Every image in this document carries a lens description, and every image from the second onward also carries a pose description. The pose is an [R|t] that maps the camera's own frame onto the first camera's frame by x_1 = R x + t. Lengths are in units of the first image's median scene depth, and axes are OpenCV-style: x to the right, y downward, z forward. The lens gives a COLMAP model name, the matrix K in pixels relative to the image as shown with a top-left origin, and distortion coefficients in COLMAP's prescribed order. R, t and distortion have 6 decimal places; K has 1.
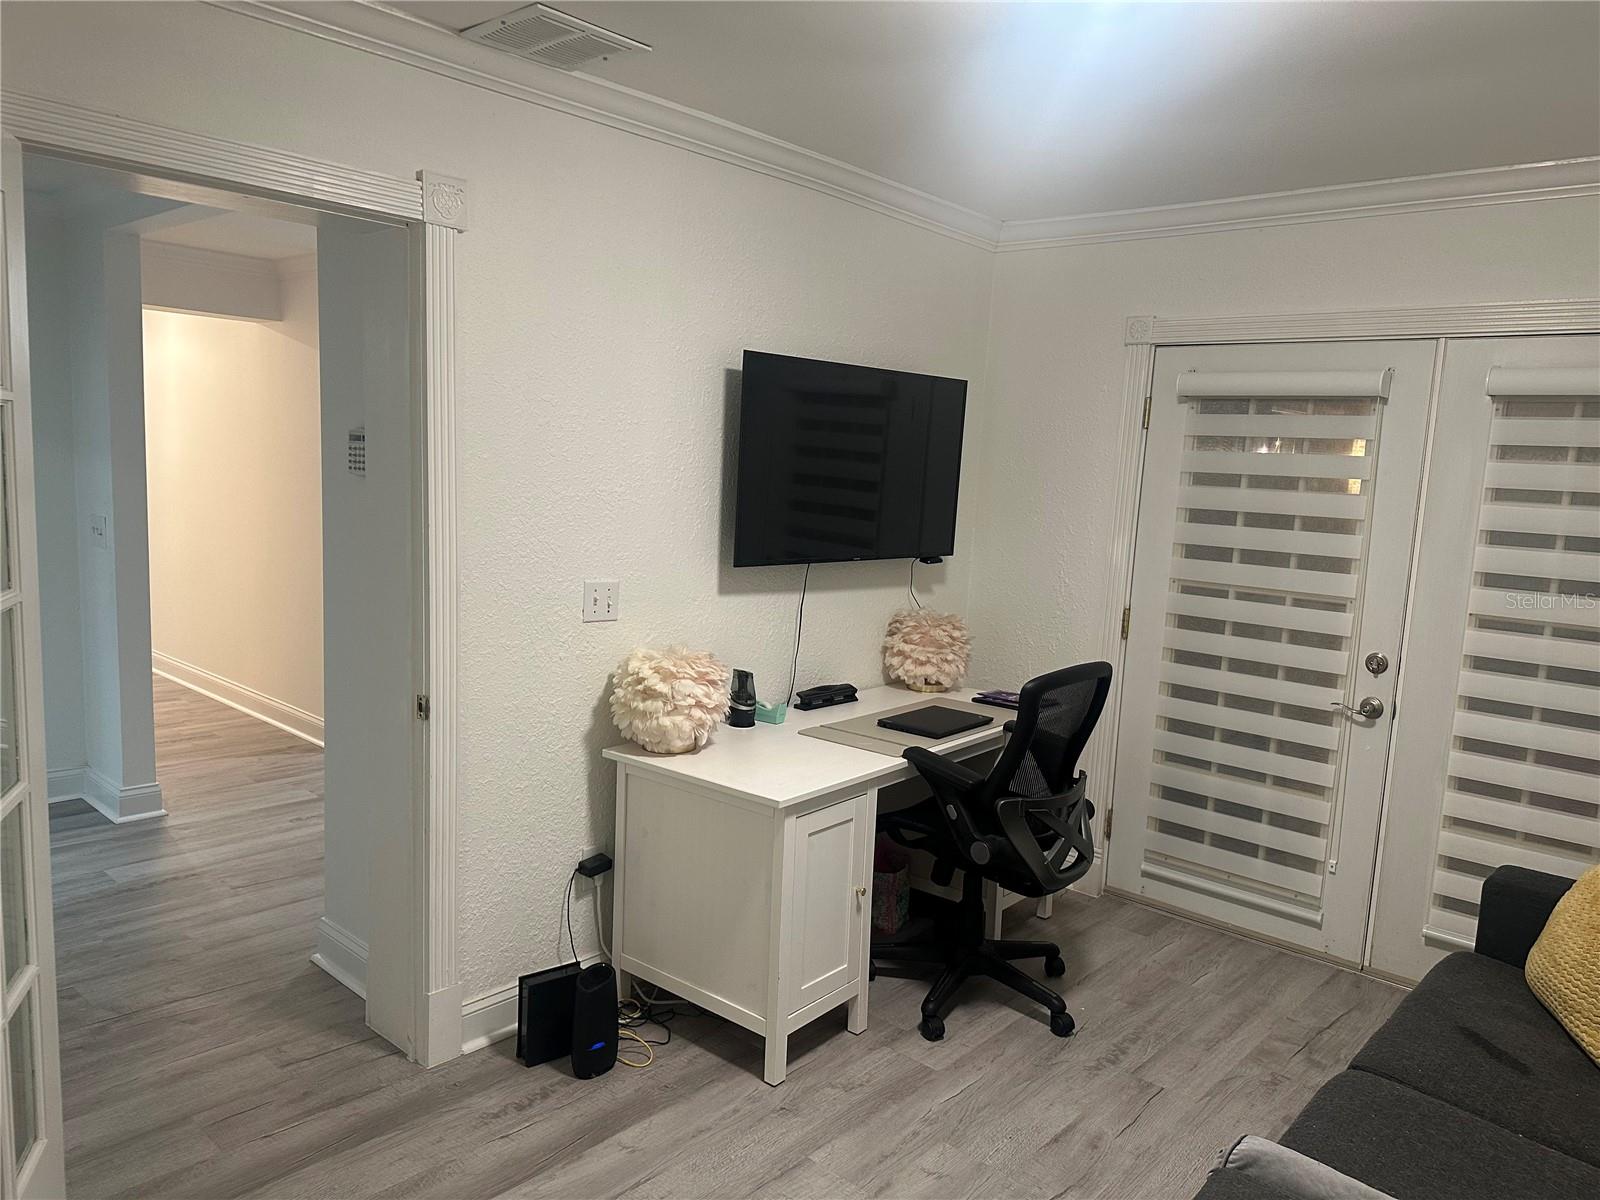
lens RADIAL K [[1101.0, 0, 800.0], [0, 1101.0, 600.0], [0, 0, 1]] dist [0.163661, -0.274787]
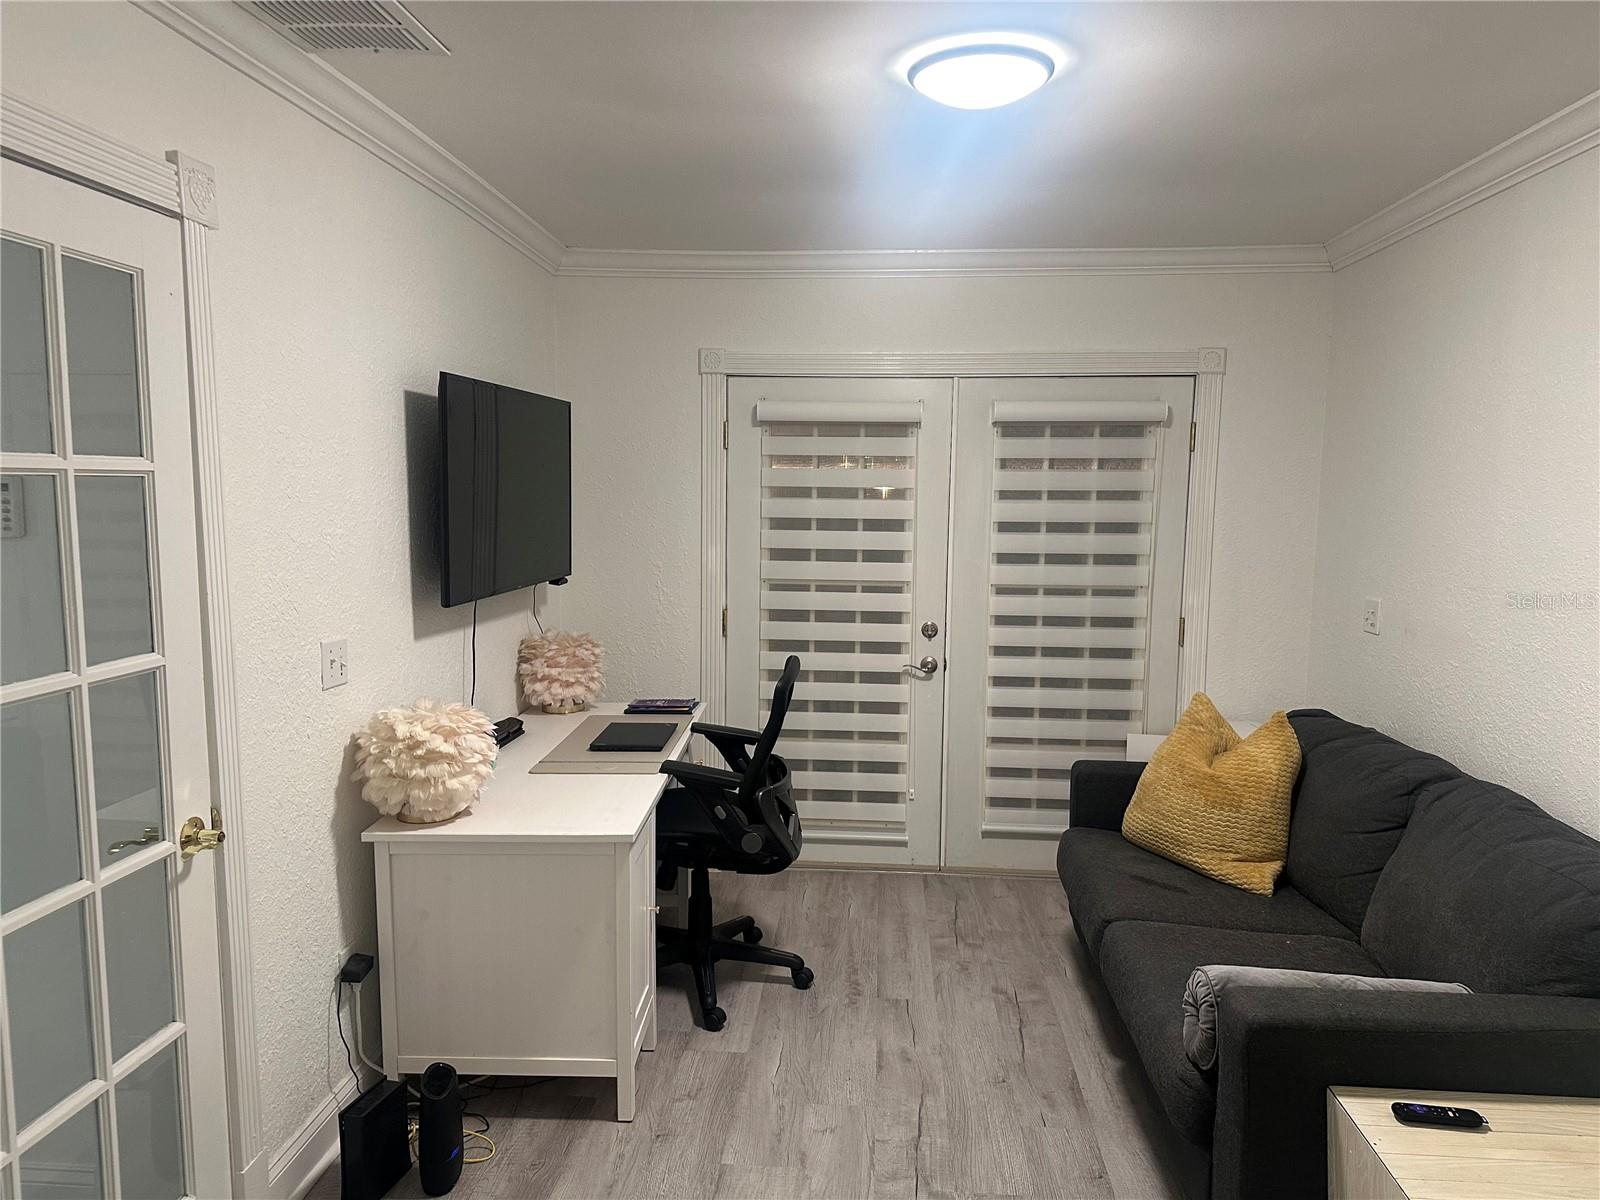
lens RADIAL K [[1101.0, 0, 800.0], [0, 1101.0, 600.0], [0, 0, 1]] dist [0.163661, -0.274787]
pose [[0.796174, -0.101611, 0.596476, -0.375789], [0.102873, 0.994178, 0.032045, -0.035551], [-0.596259, 0.035848, 0.801991, 0.079524]]
